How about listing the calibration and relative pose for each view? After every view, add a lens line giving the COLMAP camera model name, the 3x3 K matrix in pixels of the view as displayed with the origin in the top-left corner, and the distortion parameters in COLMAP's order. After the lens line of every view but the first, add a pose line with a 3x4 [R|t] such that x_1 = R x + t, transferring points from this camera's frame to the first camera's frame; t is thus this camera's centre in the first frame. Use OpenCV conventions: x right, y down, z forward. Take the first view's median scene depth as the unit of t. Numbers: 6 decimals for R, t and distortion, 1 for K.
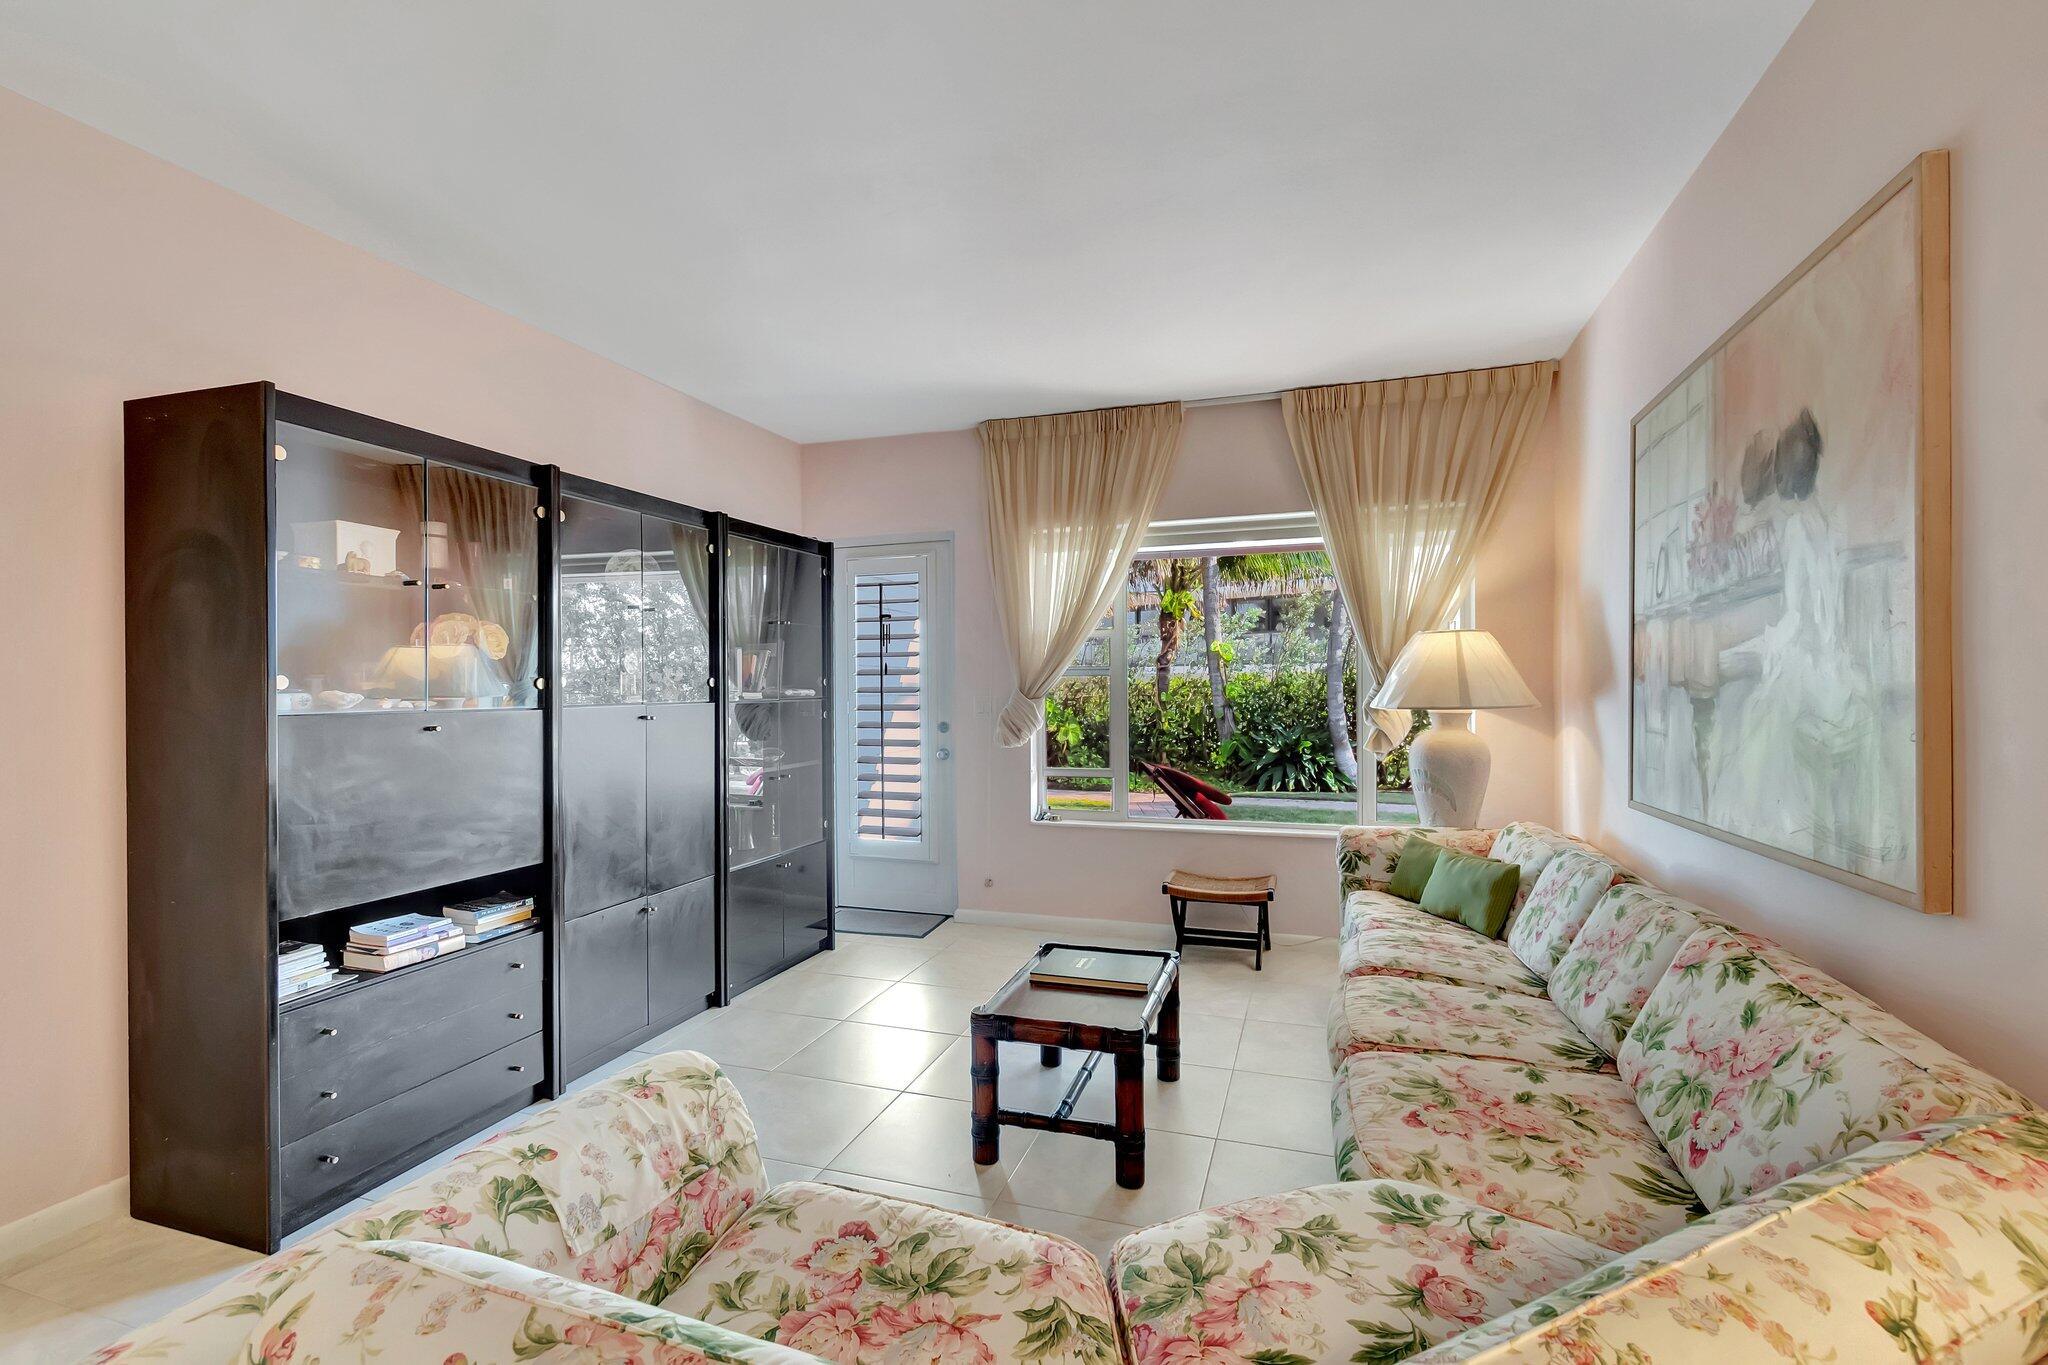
lens RADIAL K [[914.7, 0, 1014.0], [0, 914.7, 690.3], [0, 0, 1]] dist [0.002447, -0.001254]
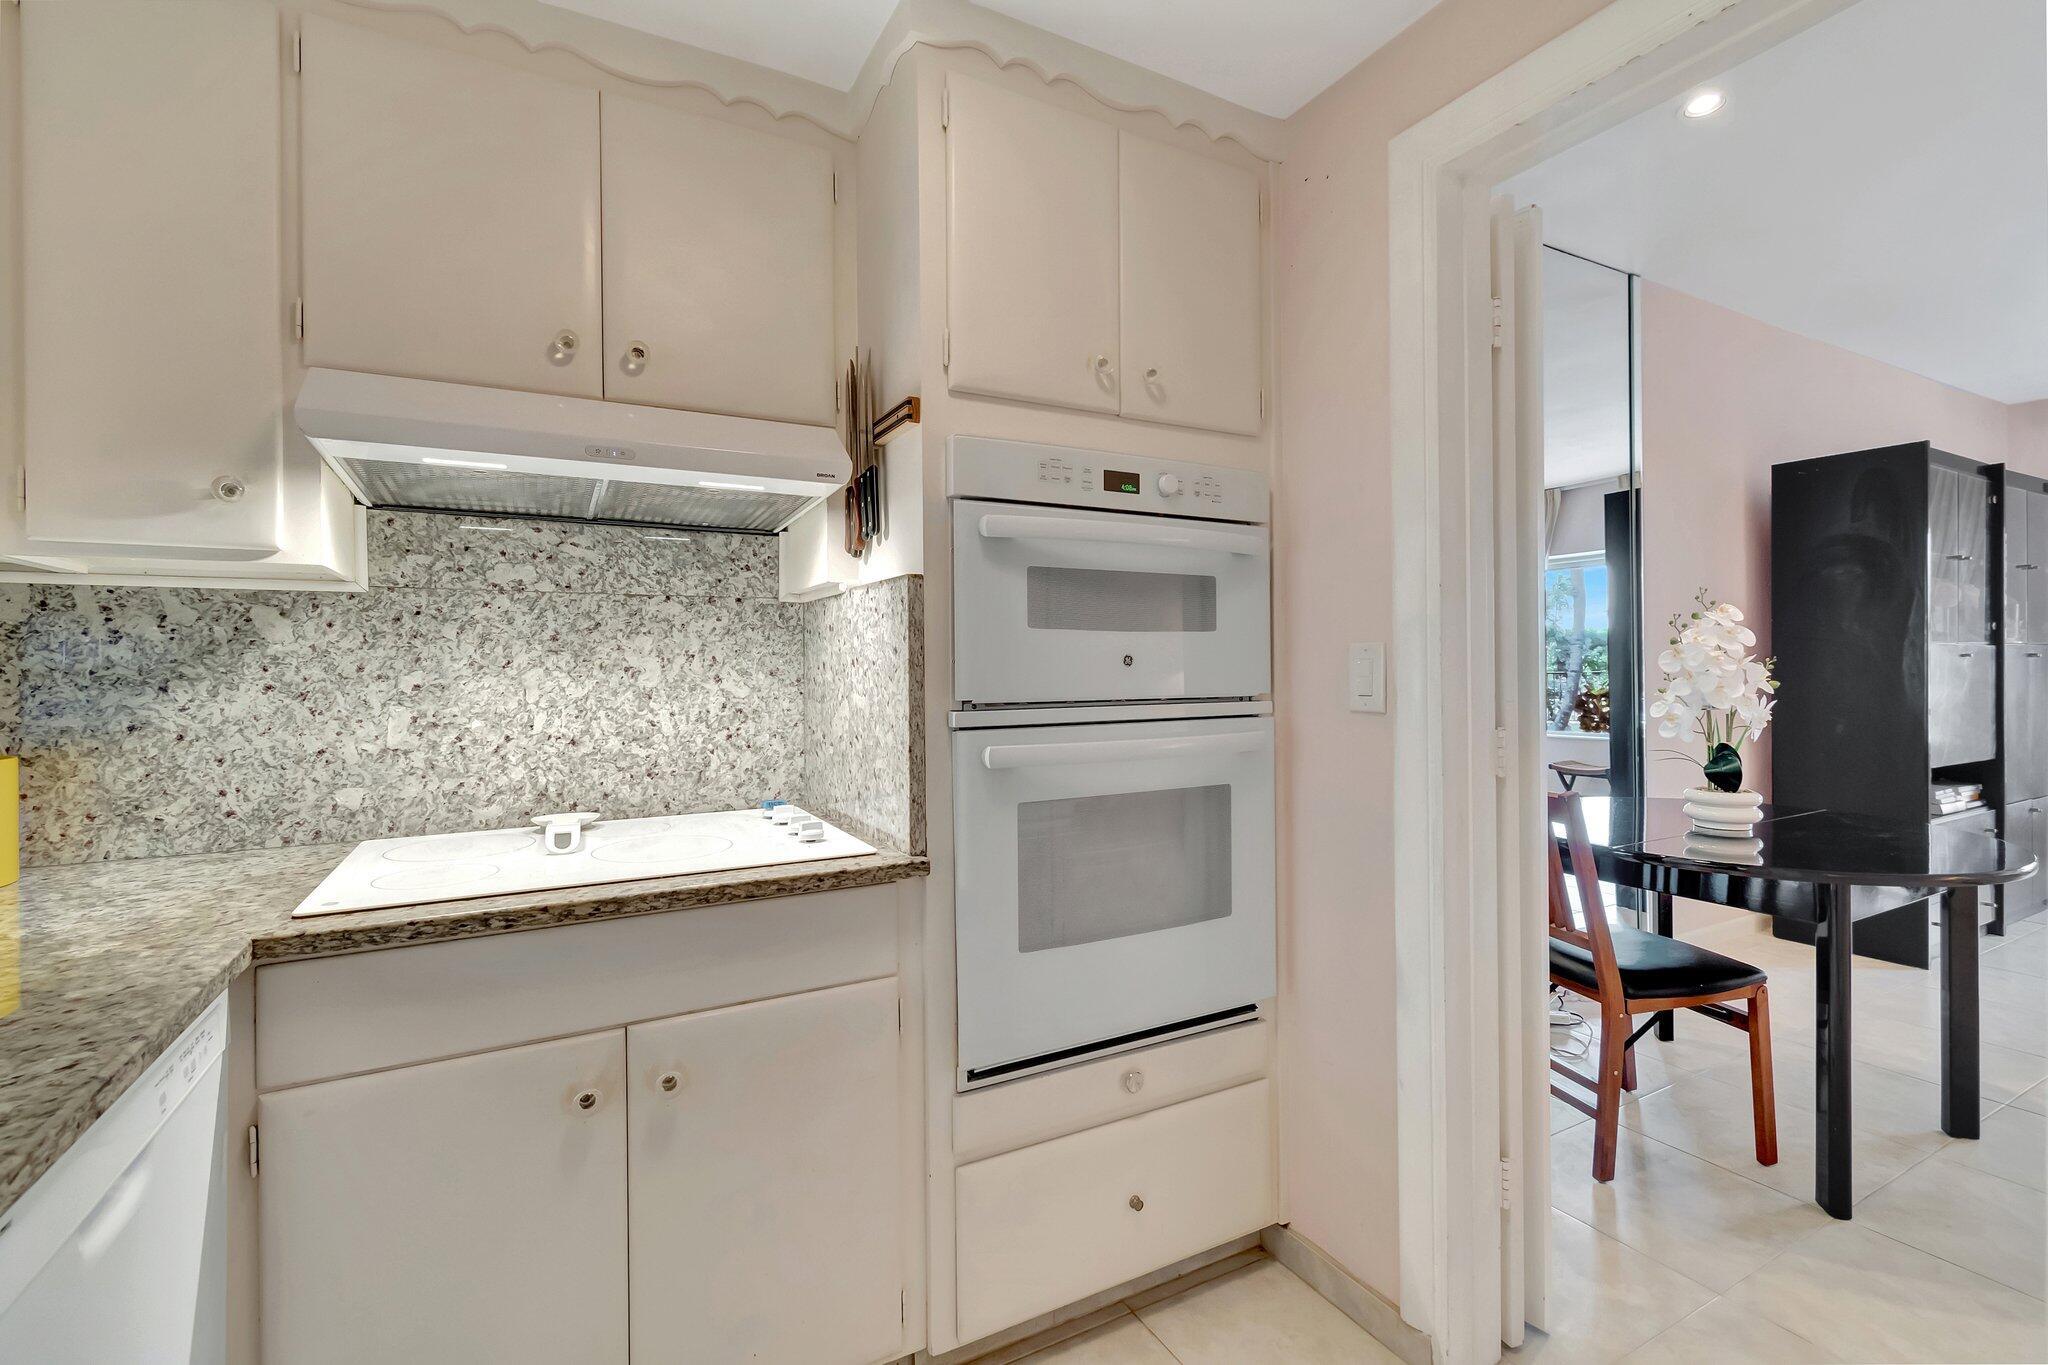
lens RADIAL K [[914.7, 0, 1032.6], [0, 914.7, 672.2], [0, 0, 1]] dist [0.002447, -0.001254]
pose [[0.739469, 0.001541, -0.673189, -0.514774], [0.001439, 0.999991, 0.003869, 0.041635], [0.673189, -0.003829, 0.739460, -0.756675]]
